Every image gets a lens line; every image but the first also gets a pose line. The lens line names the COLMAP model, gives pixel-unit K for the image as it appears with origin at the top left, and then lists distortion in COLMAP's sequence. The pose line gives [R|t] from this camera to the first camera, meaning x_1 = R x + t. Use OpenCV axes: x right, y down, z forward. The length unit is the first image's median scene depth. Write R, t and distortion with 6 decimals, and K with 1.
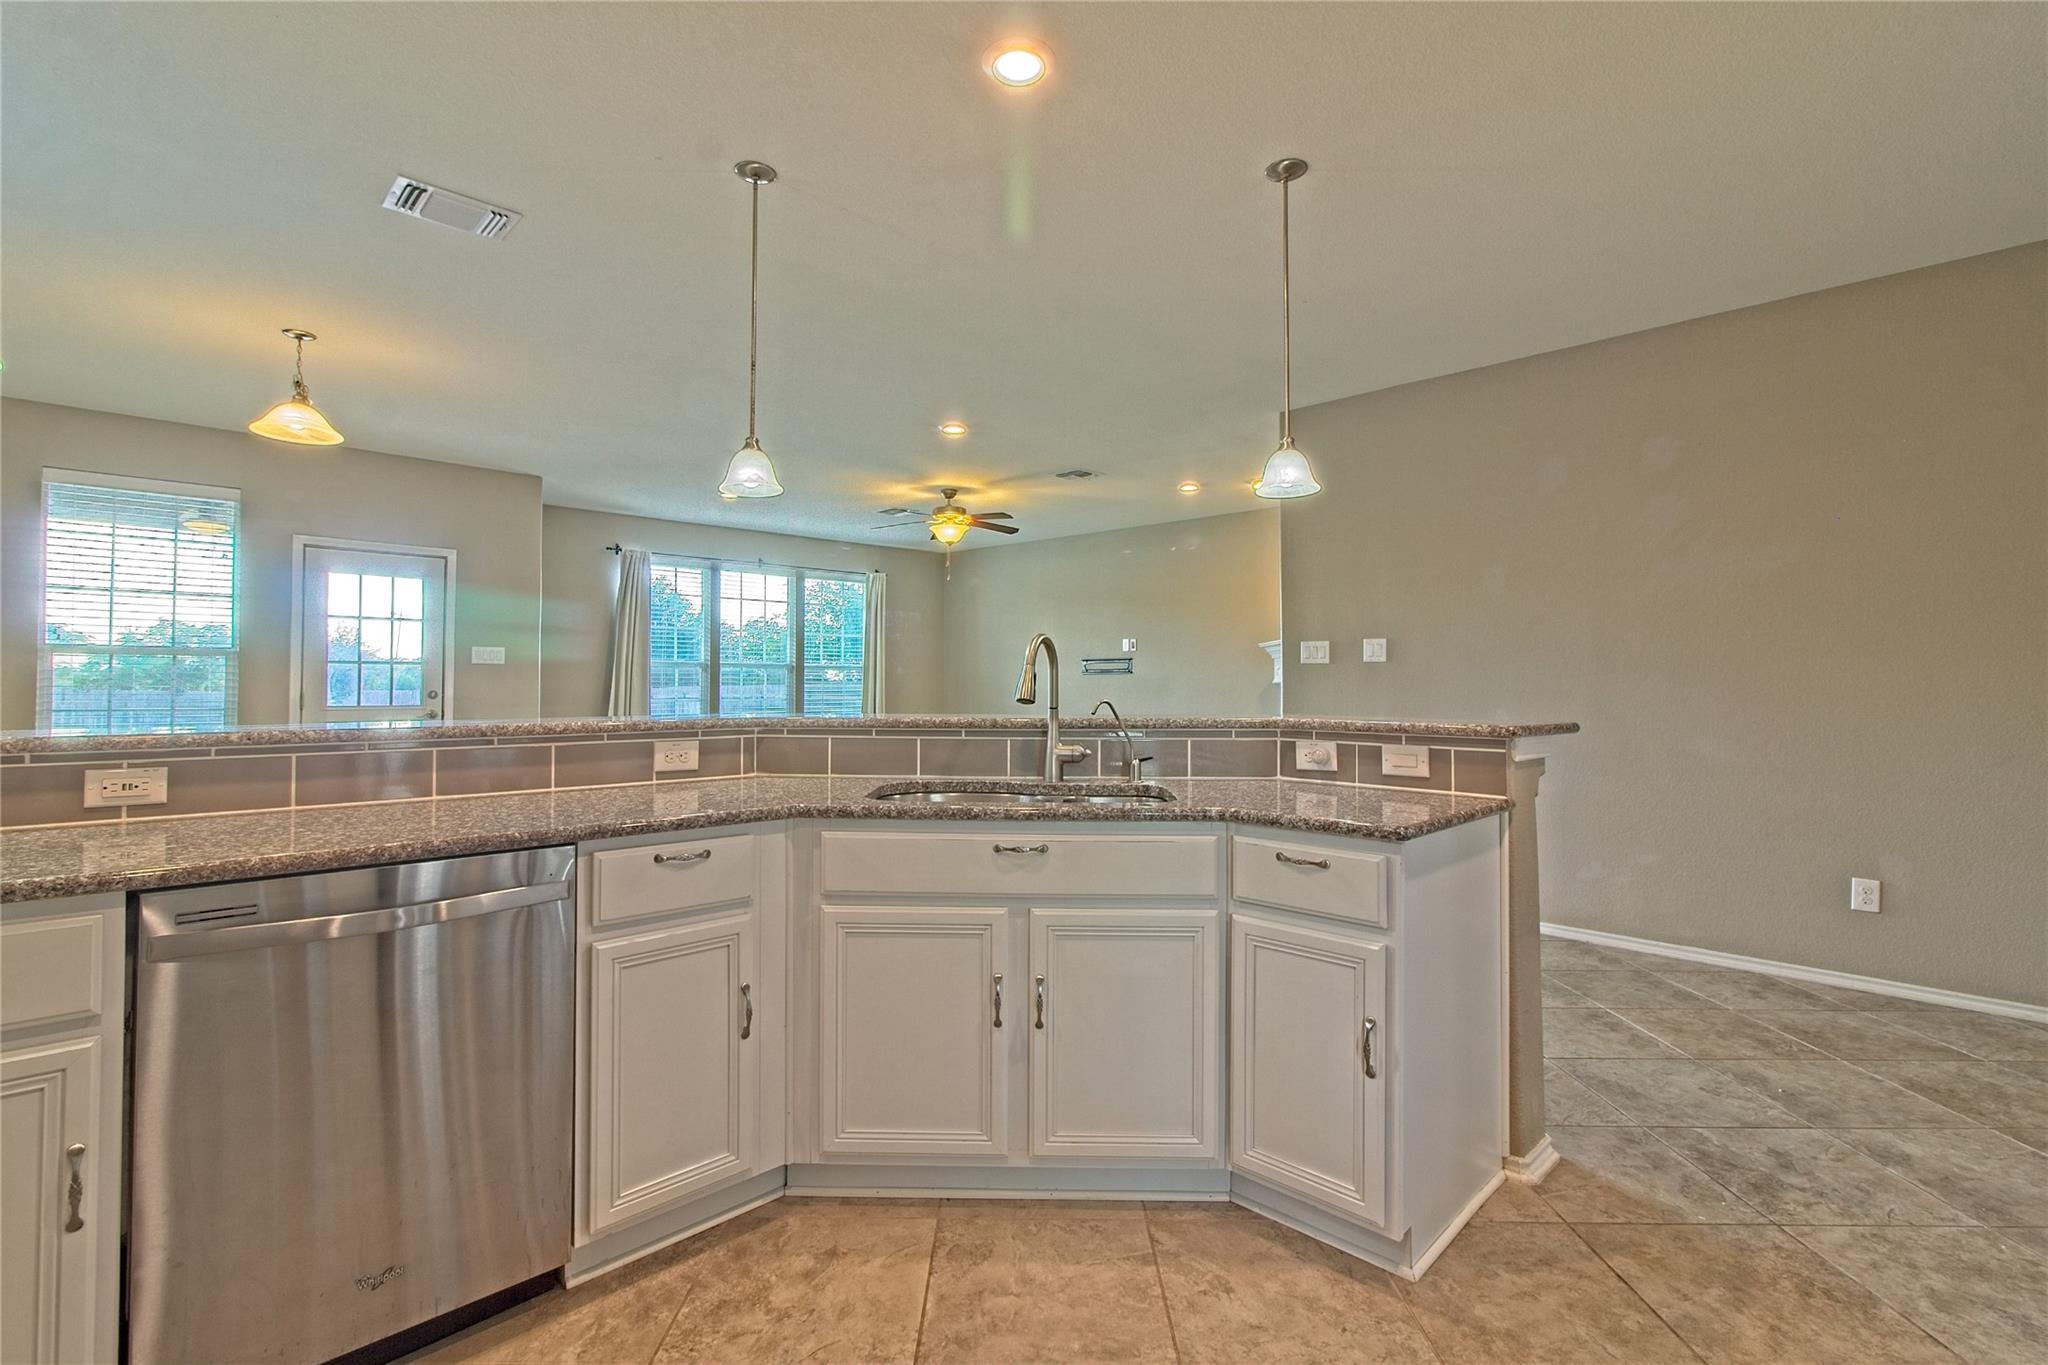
lens RADIAL K [[940.2, 0, 1013.6], [0, 940.2, 673.9], [0, 0, 1]] dist [-0.004734, 0.000131]
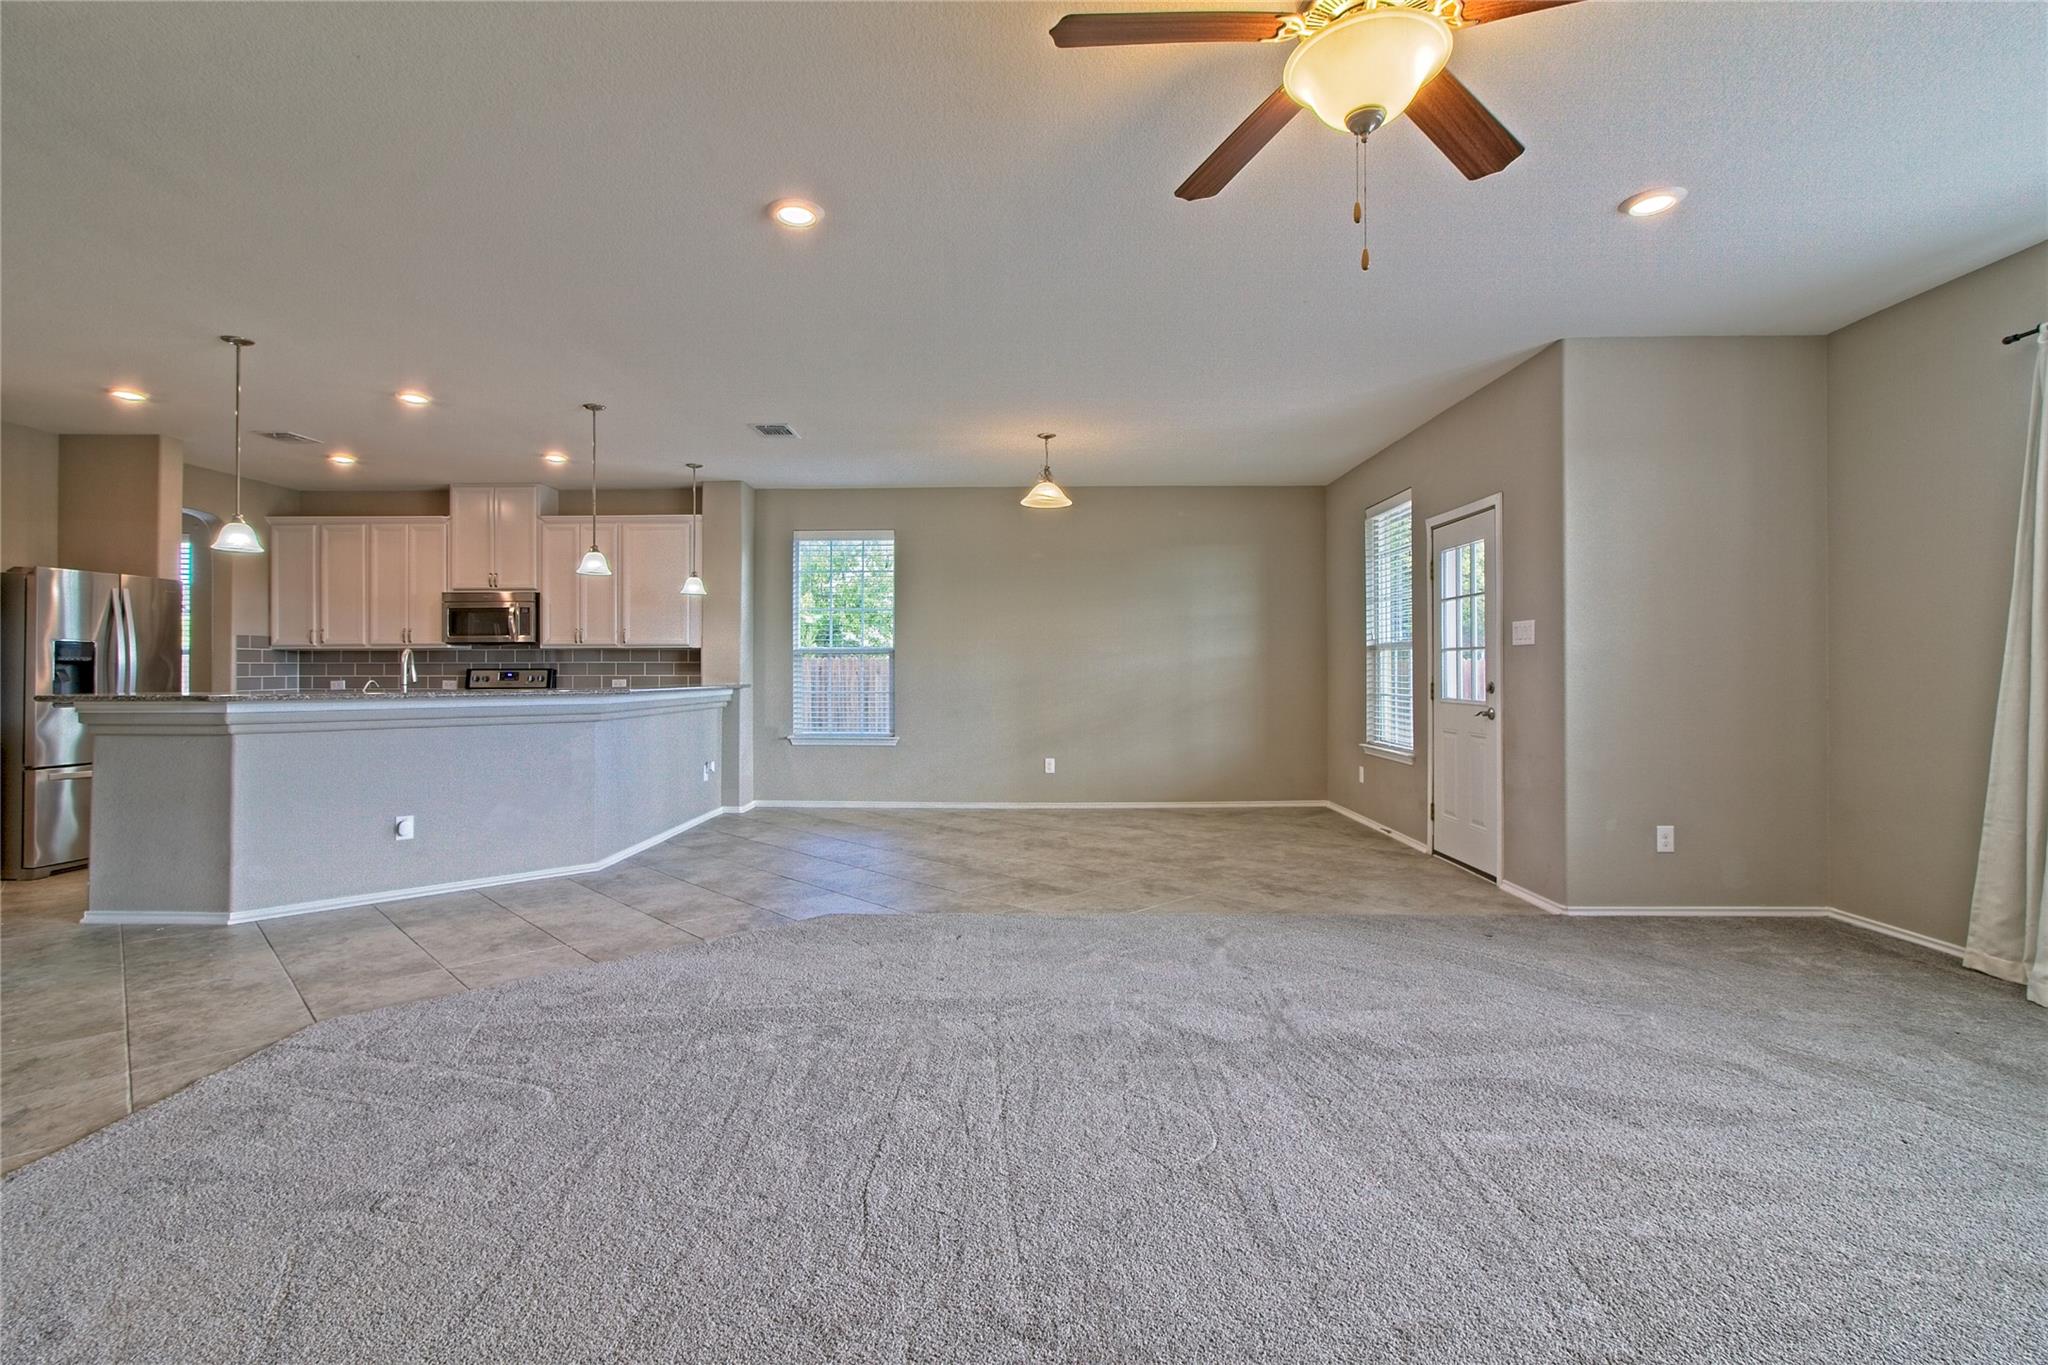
lens RADIAL K [[958.6, 0, 1005.3], [0, 958.6, 664.1], [0, 0, 1]] dist [-0.000715, 0.000815]
pose [[-0.715378, -0.006890, -0.698703, 0.586674], [0.006328, 0.999846, -0.016339, 0.035625], [0.698709, -0.016110, -0.715225, 3.511422]]
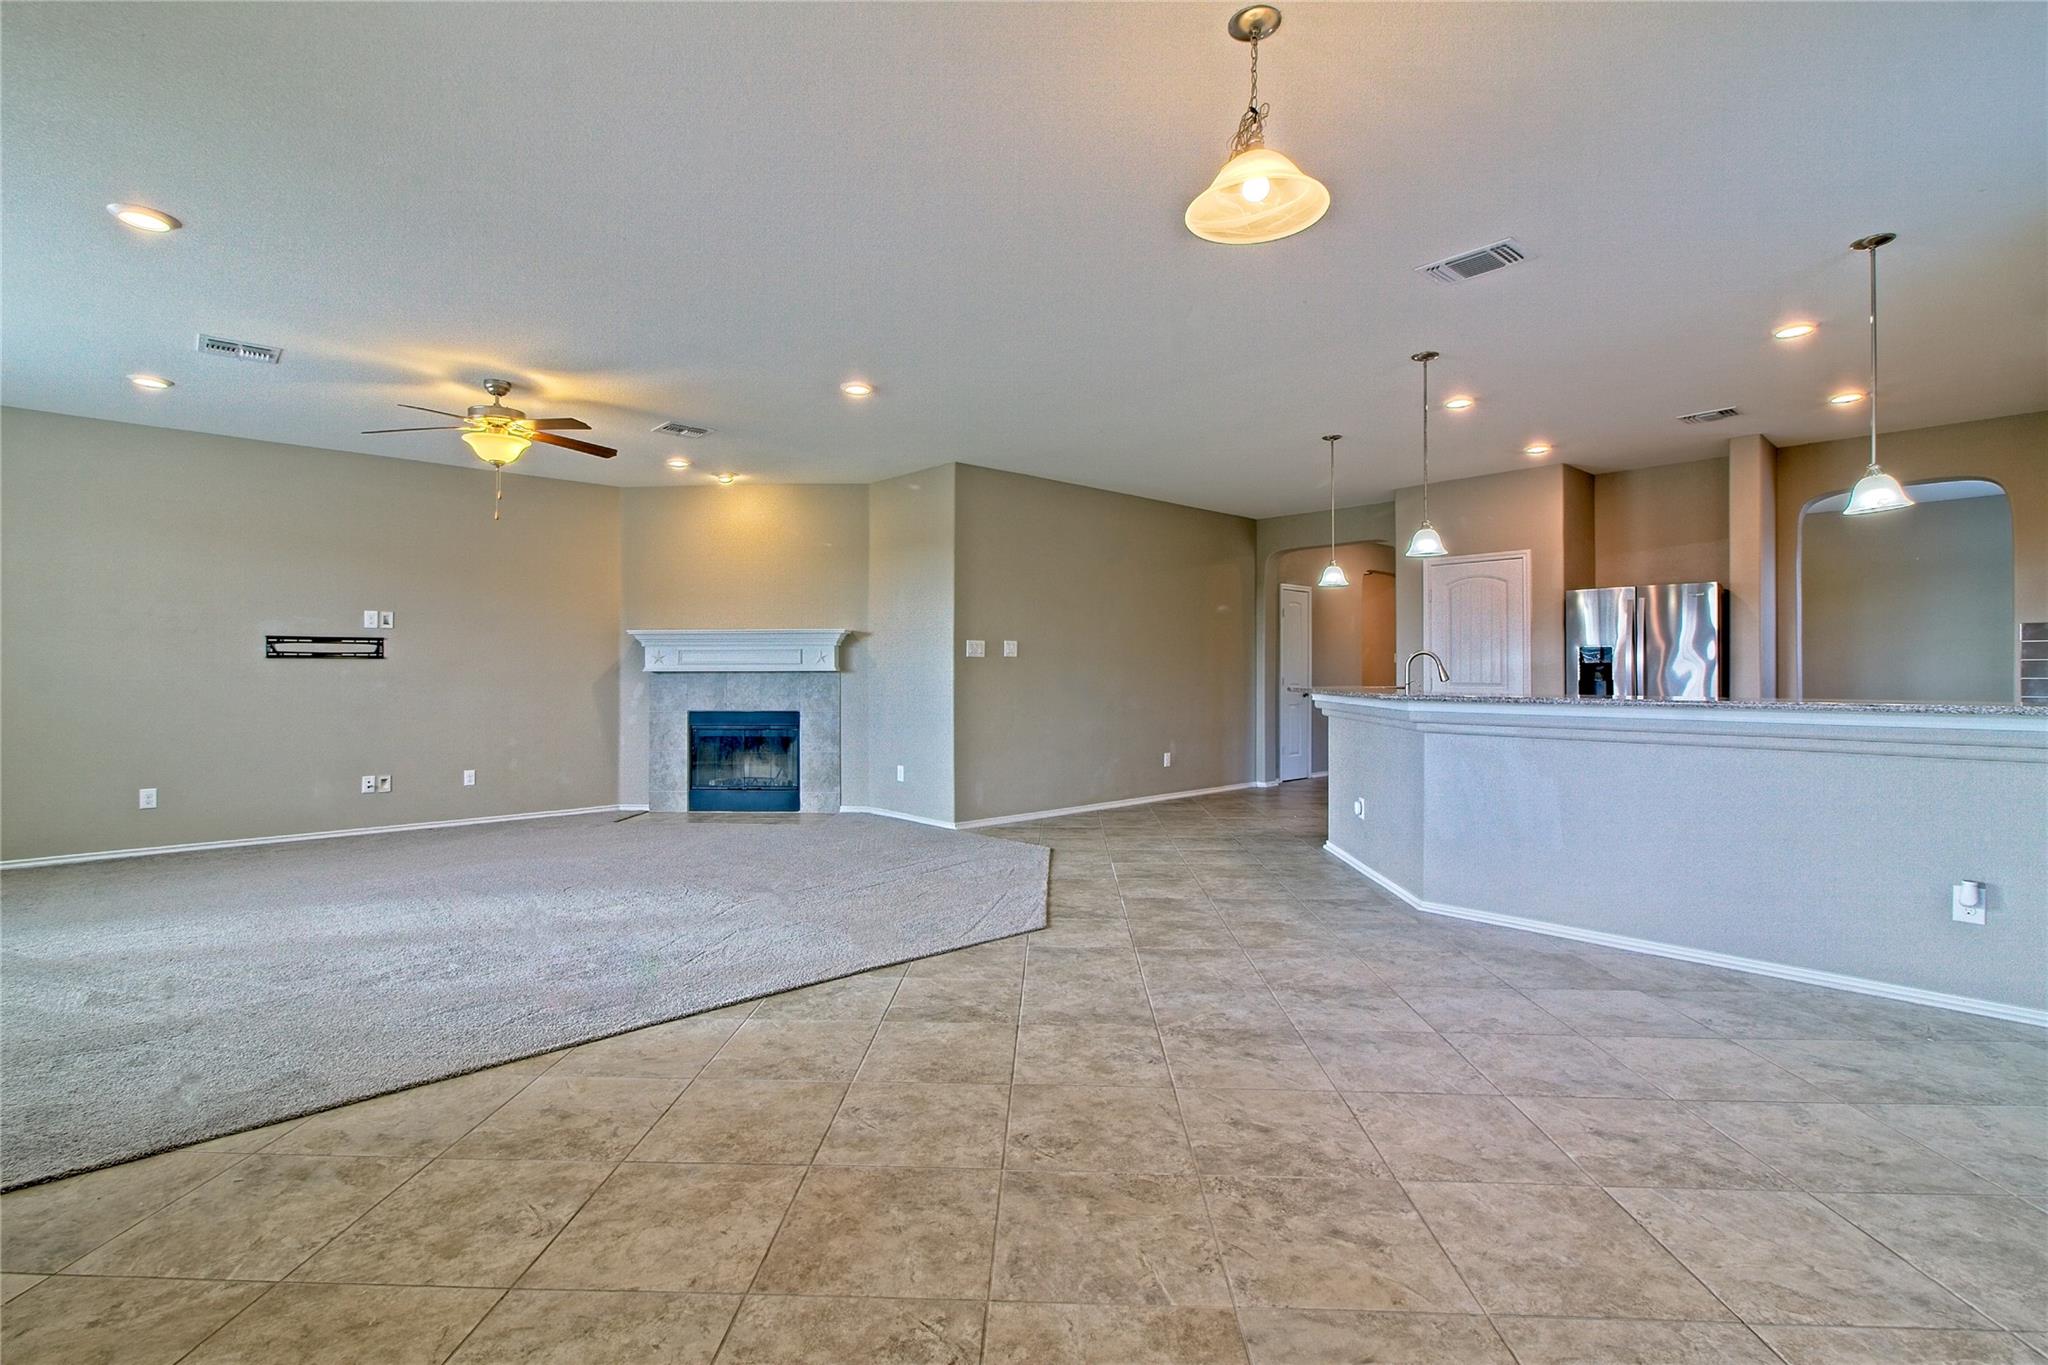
lens RADIAL K [[956.7, 0, 1019.4], [0, 956.7, 669.5], [0, 0, 1]] dist [0.001831, 0.001050]
pose [[0.032293, 0.000498, 0.999478, -2.284580], [-0.009095, 0.999959, -0.000204, 0.012106], [-0.999437, -0.009083, 0.032297, 1.905466]]
